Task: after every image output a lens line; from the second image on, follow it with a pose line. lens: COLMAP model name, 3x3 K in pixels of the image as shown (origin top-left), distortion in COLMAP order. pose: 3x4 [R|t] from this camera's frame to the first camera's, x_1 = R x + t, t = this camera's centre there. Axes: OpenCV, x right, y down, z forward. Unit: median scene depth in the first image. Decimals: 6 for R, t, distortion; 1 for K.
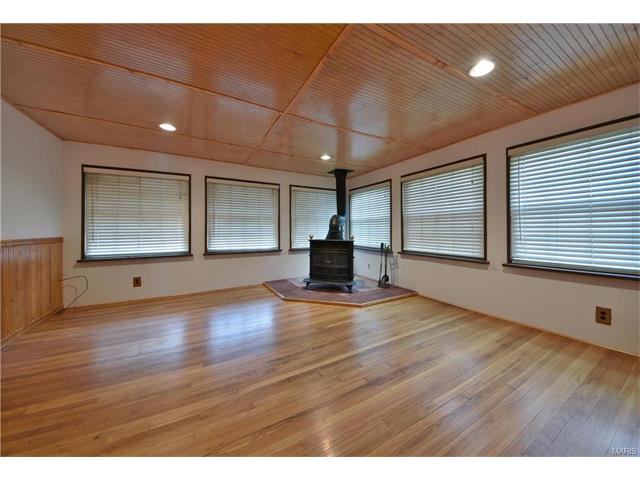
lens RADIAL K [[223.9, 0, 321.5], [0, 223.9, 230.4], [0, 0, 1]] dist [-0.005703, -0.003023]
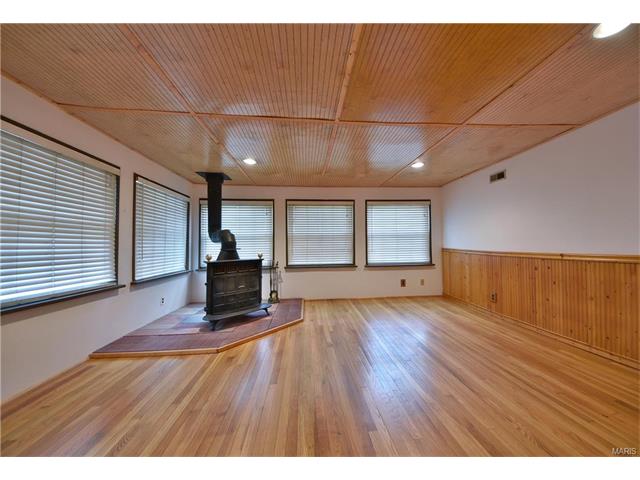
lens RADIAL K [[223.9, 0, 313.8], [0, 223.9, 241.6], [0, 0, 1]] dist [-0.005703, -0.003023]
pose [[0.408287, 0.010189, 0.912797, -0.614101], [0.011154, 0.999807, -0.016149, -0.010069], [-0.912785, 0.016775, 0.408095, 0.419405]]
